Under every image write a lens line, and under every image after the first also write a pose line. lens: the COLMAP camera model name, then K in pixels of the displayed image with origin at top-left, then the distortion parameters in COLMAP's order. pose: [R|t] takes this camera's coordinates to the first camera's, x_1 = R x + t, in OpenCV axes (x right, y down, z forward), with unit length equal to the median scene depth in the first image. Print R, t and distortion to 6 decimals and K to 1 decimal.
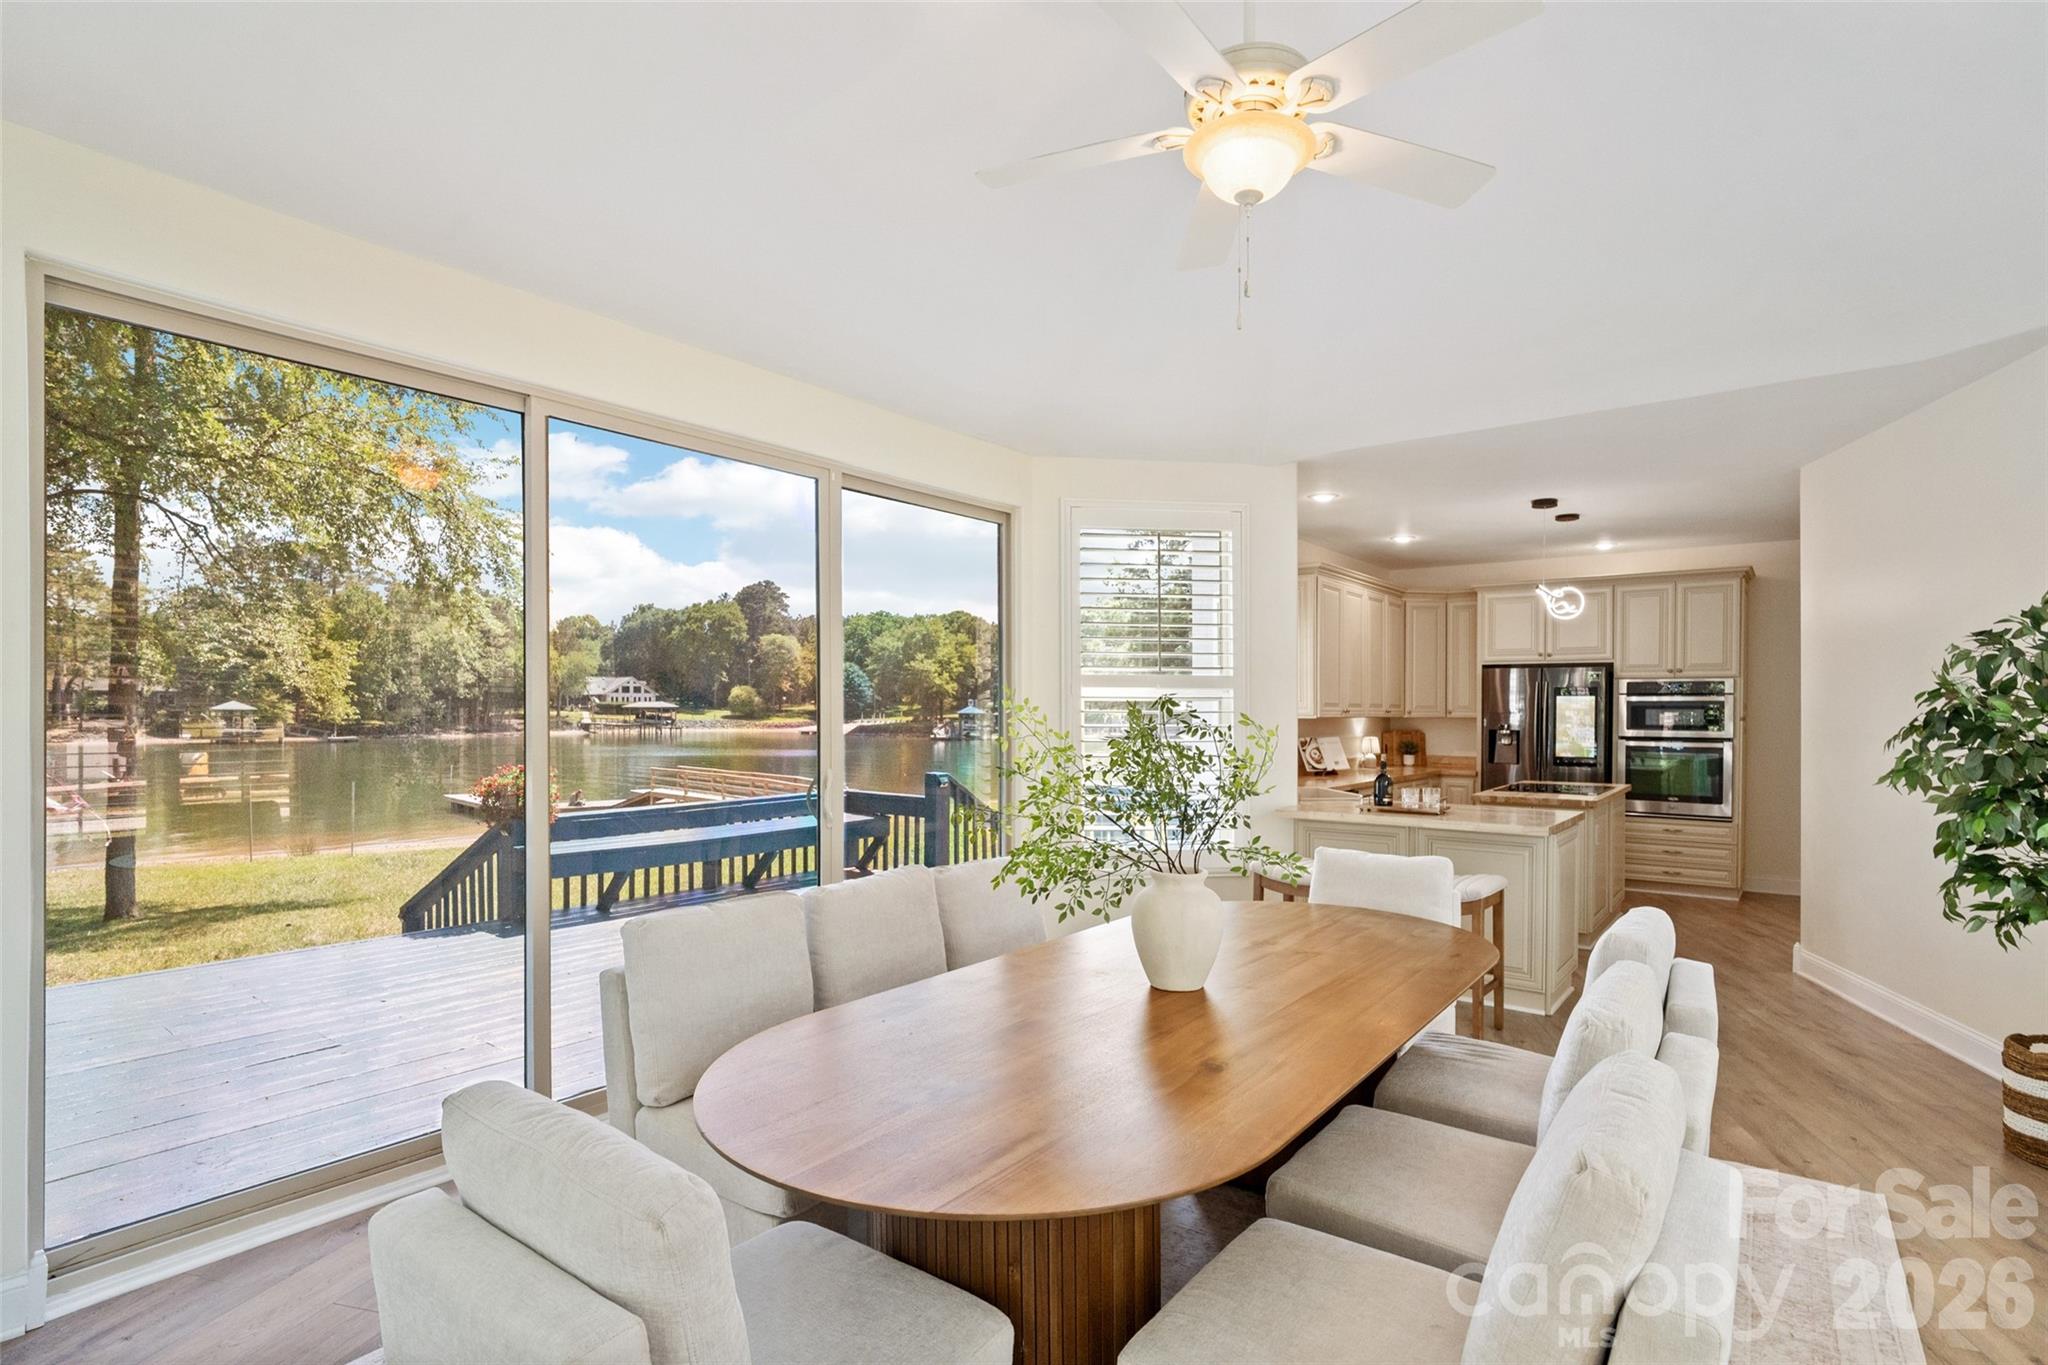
lens RADIAL K [[1030.9, 0, 1029.3], [0, 1030.9, 709.9], [0, 0, 1]] dist [-0.002923, -0.000193]
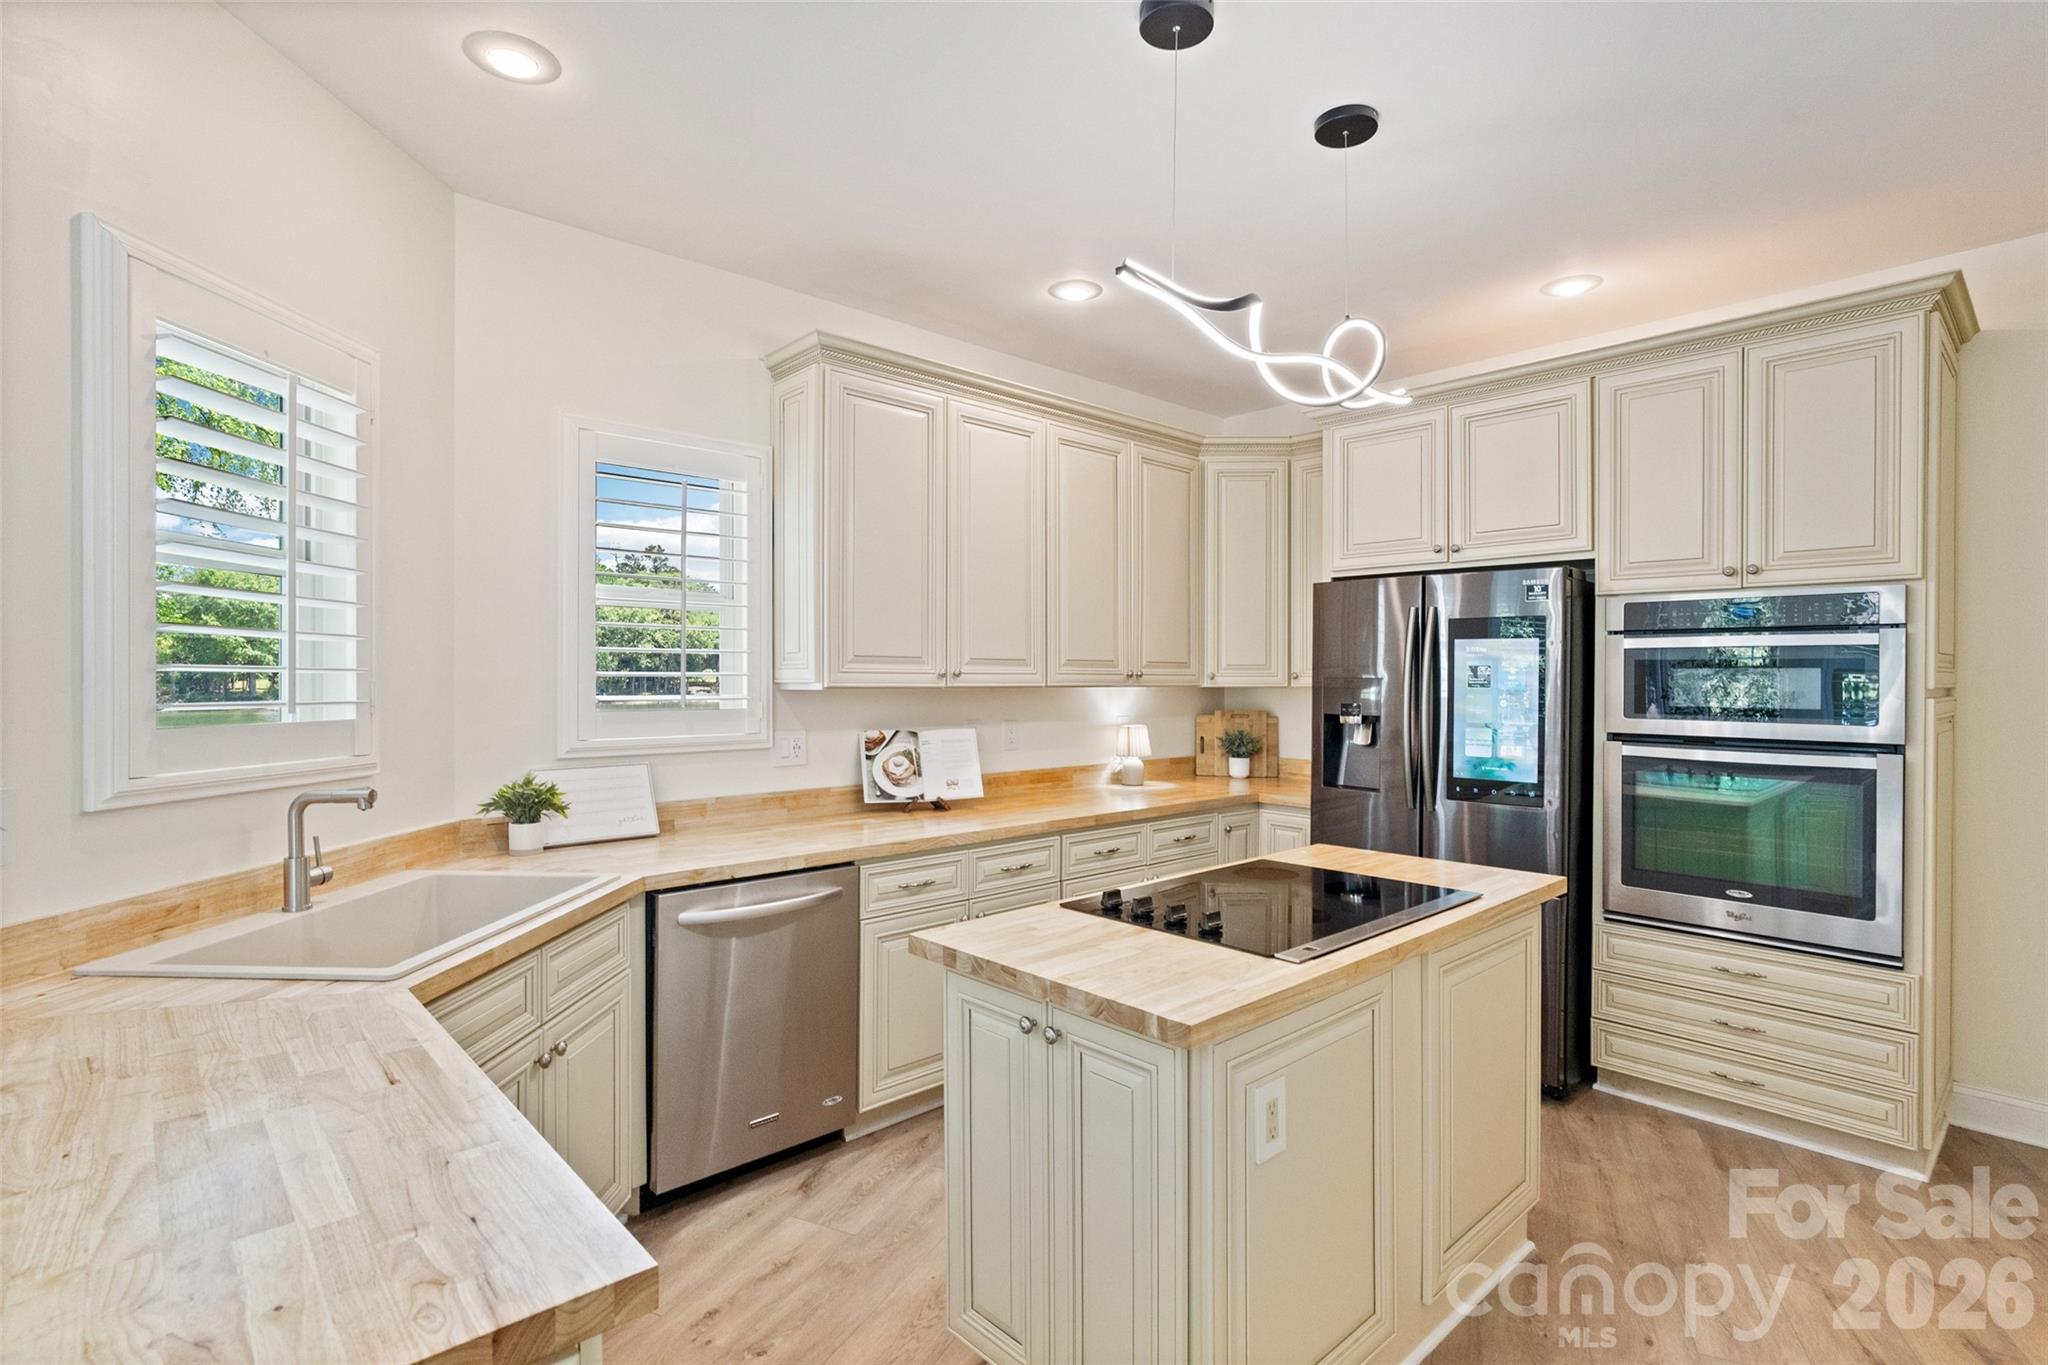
lens RADIAL K [[989.6, 0, 1023.1], [0, 989.6, 677.4], [0, 0, 1]] dist [-0.003671, 0.000156]
pose [[0.983565, -0.000810, -0.180551, 0.410887], [0.000783, 1.000000, -0.000223, 0.002790], [0.180551, 0.000078, 0.983566, 0.559593]]
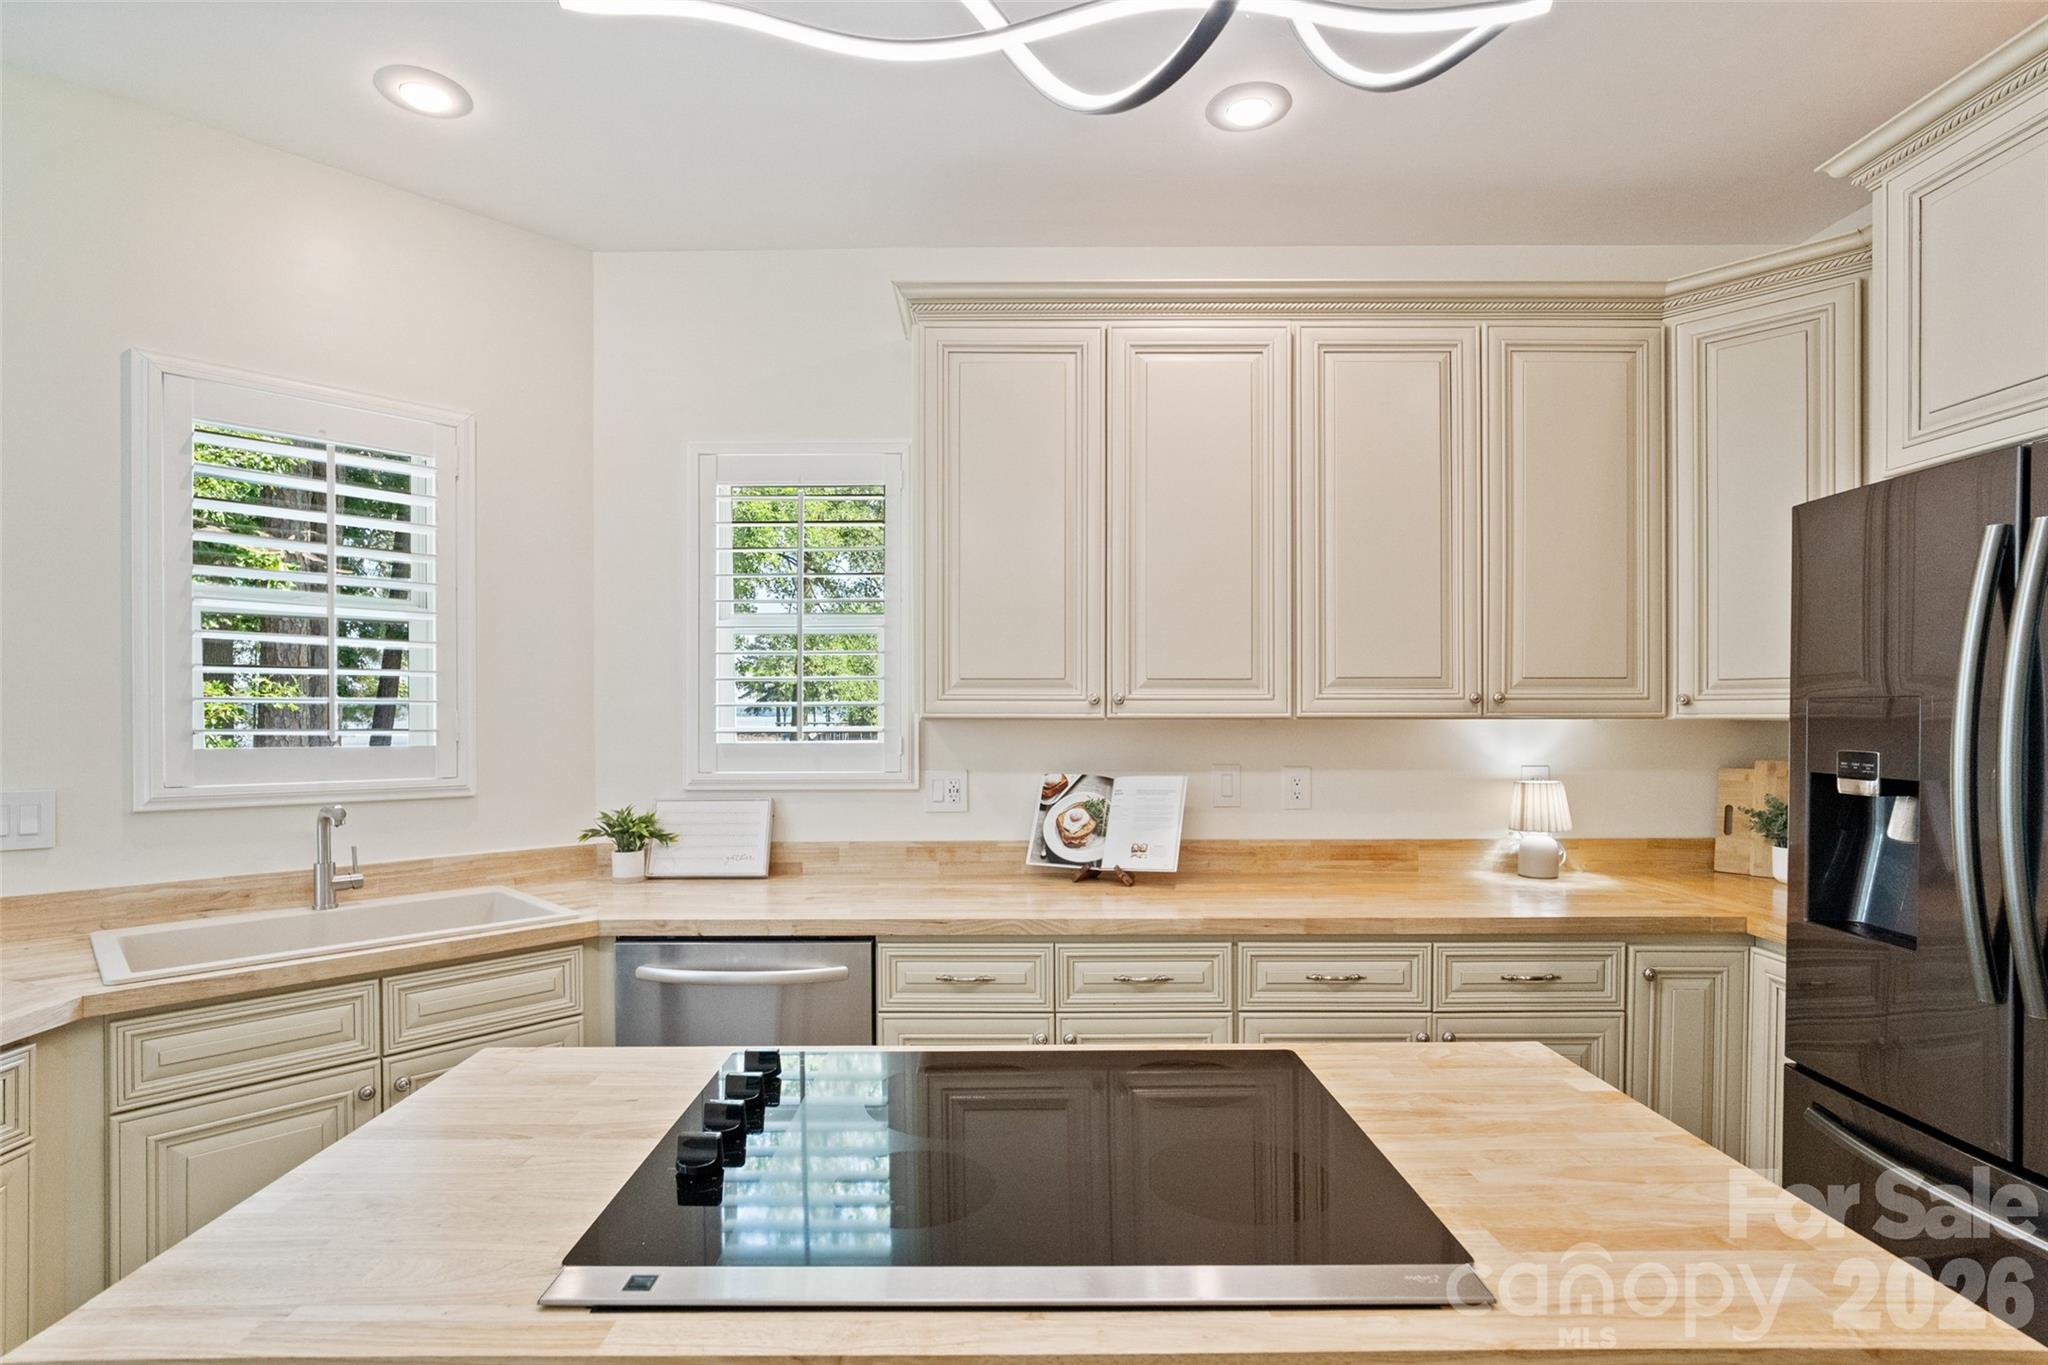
lens RADIAL K [[987.0, 0, 994.3], [0, 987.0, 721.0], [0, 0, 1]] dist [-0.008922, 0.000572]
pose [[0.597340, -0.000935, -0.801988, 0.534471], [0.004752, 0.999986, 0.002374, 0.006863], [0.801974, -0.005229, 0.597336, 0.761027]]
